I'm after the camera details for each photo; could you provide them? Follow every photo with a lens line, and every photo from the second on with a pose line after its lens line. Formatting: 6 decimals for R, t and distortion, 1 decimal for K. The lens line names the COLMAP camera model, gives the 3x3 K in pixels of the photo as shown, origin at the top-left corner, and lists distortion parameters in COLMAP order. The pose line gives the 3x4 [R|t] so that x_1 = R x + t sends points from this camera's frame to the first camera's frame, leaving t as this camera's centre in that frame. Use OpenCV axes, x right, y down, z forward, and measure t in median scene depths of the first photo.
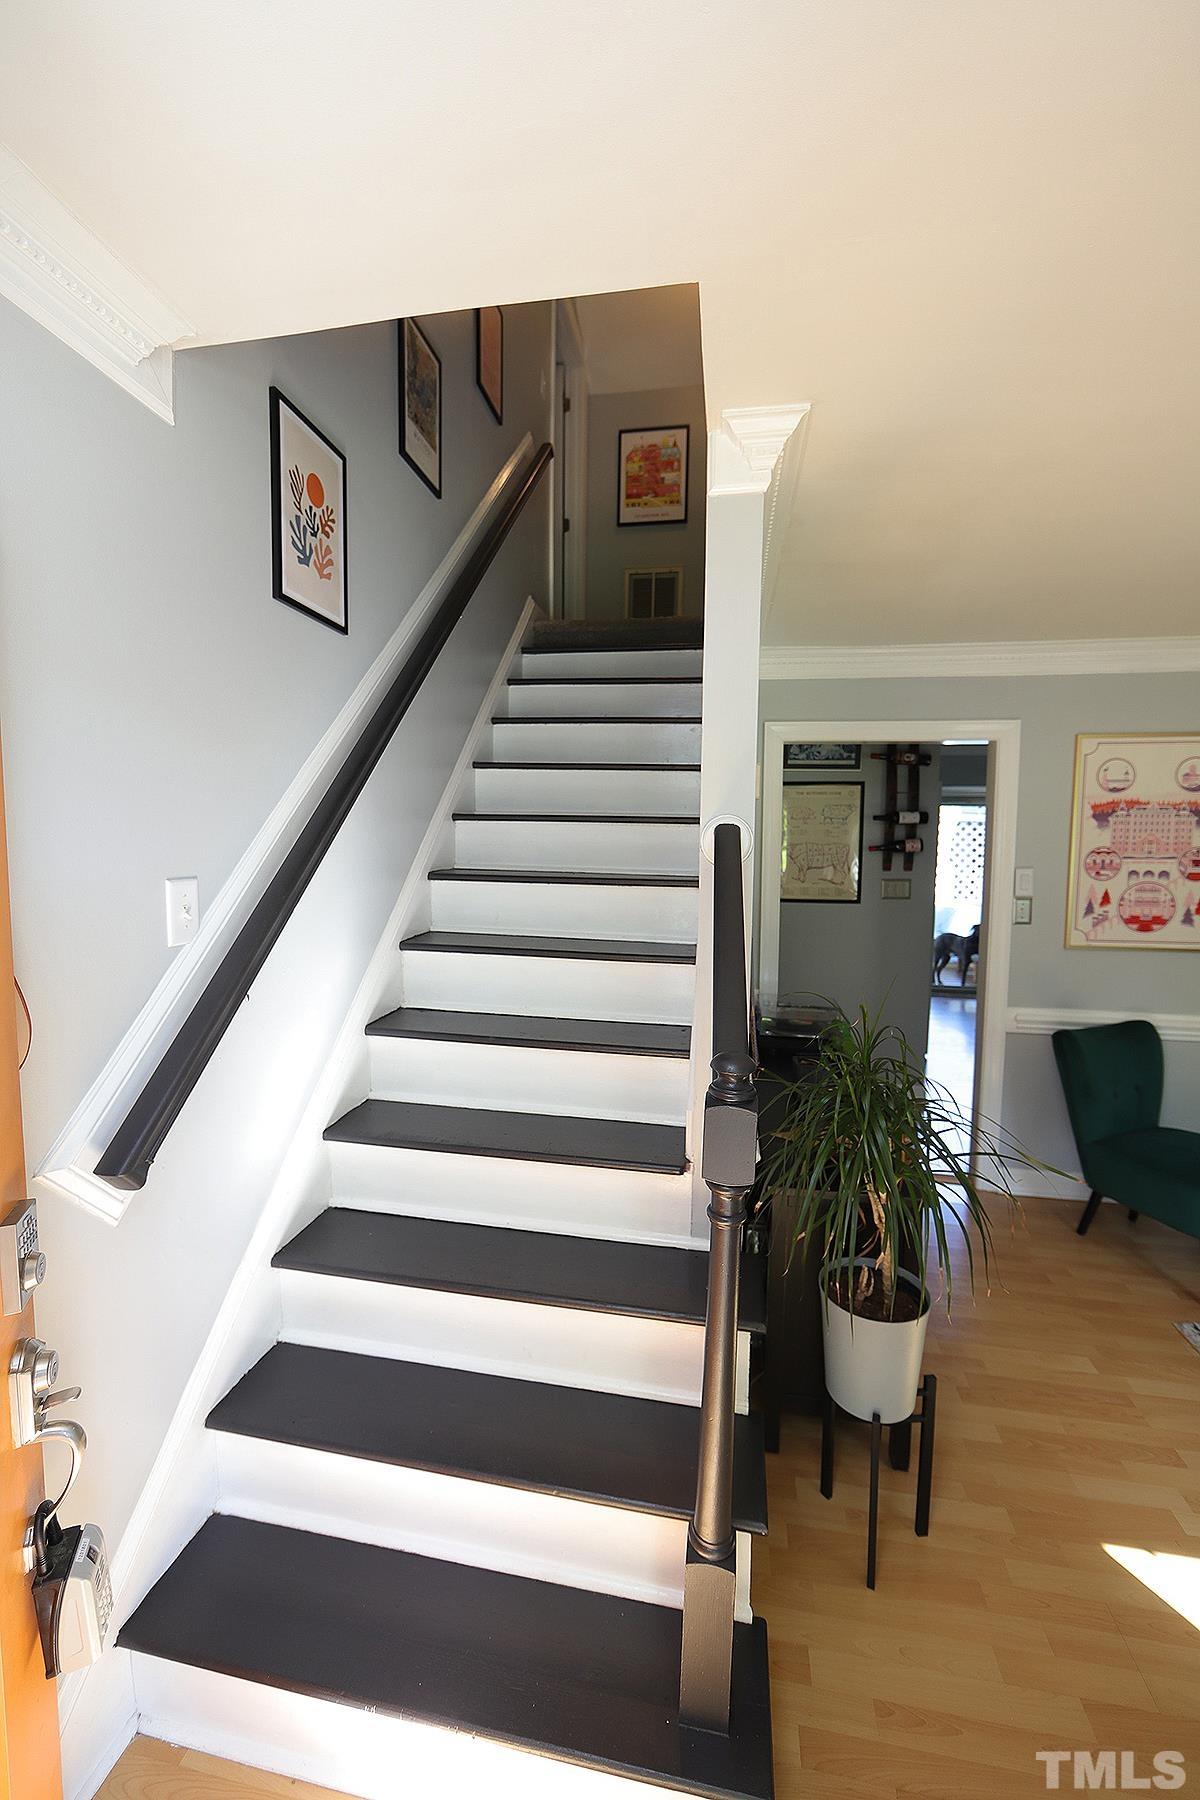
lens RADIAL K [[706.1, 0, 605.4], [0, 706.1, 898.8], [0, 0, 1]] dist [-0.007960, 0.000113]
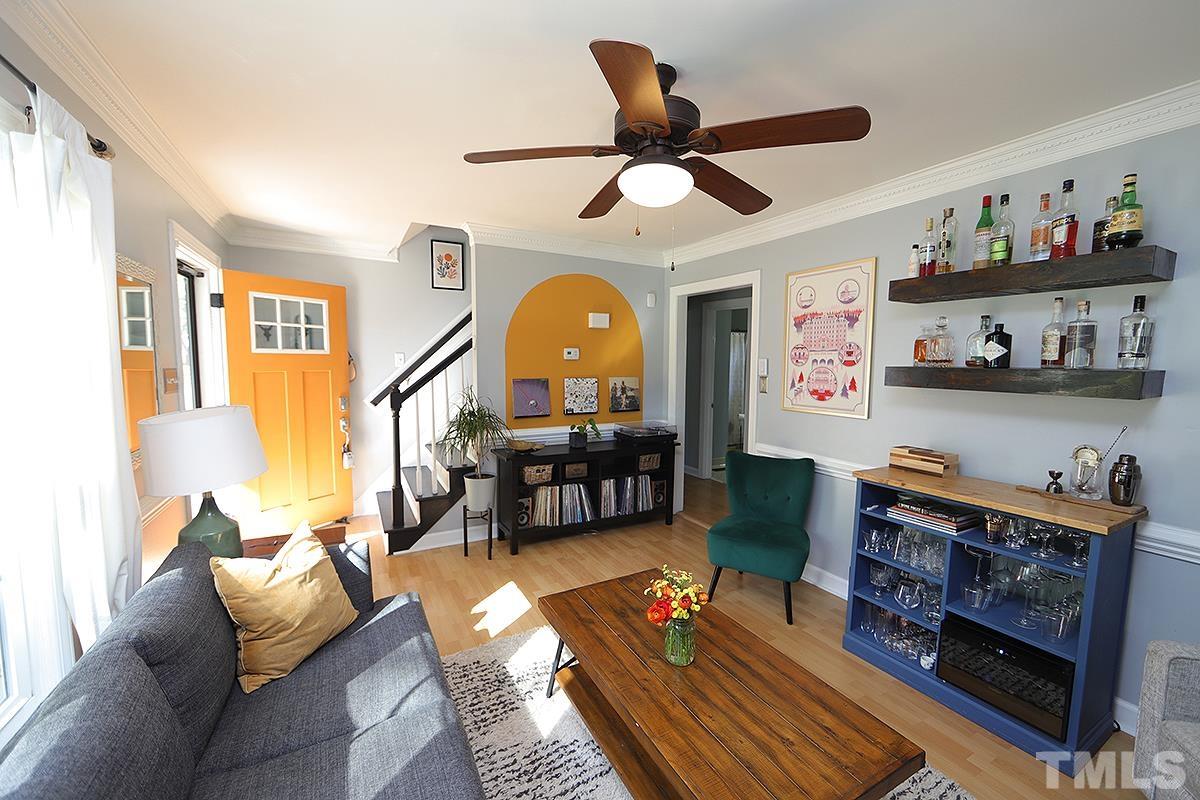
lens RADIAL K [[470.8, 0, 601.7], [0, 470.8, 403.9], [0, 0, 1]] dist [-0.007960, 0.000113]
pose [[0.632732, 0.068649, -0.771322, 1.247728], [-0.063198, 0.997318, 0.036920, 0.046836], [0.771787, 0.025386, 0.635374, 0.010430]]
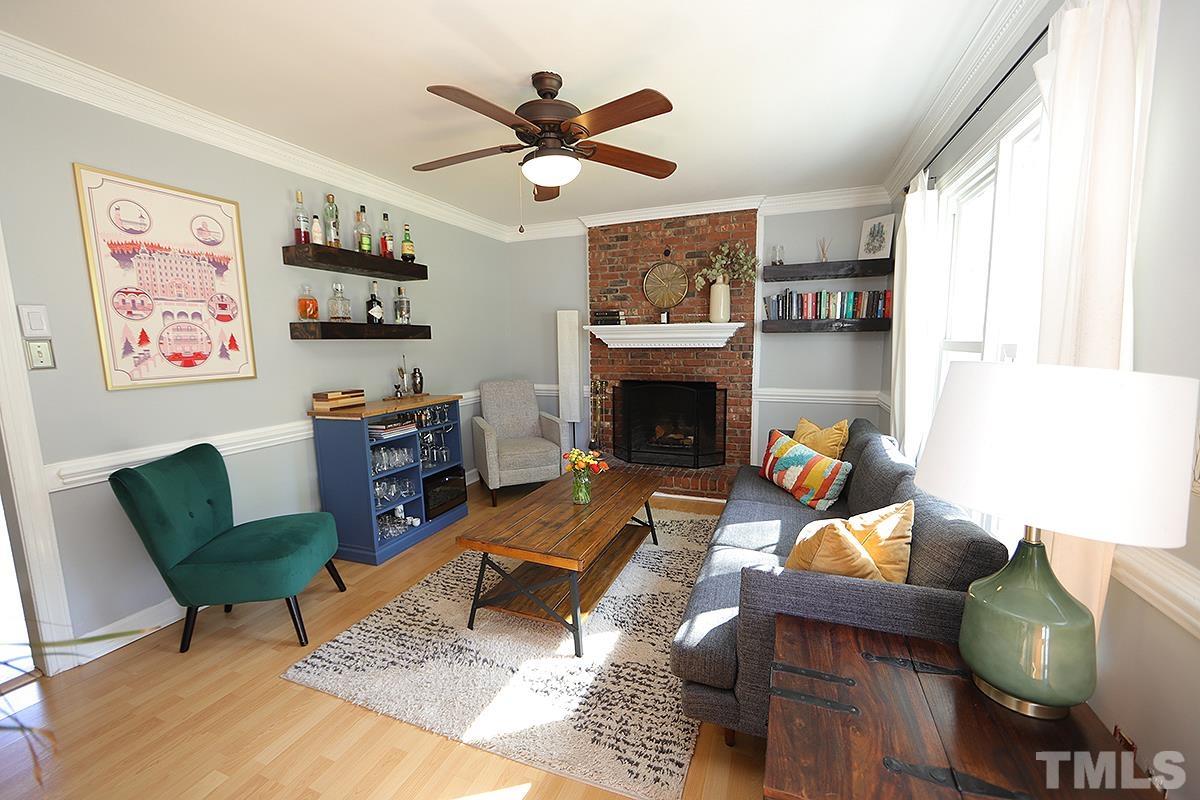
lens RADIAL K [[470.8, 0, 604.3], [0, 470.8, 401.4], [0, 0, 1]] dist [-0.007960, 0.000113]
pose [[0.183418, -0.137337, 0.973394, 0.150958], [0.092914, 0.988182, 0.121915, 0.072472], [-0.978634, 0.068081, 0.194011, 0.205557]]
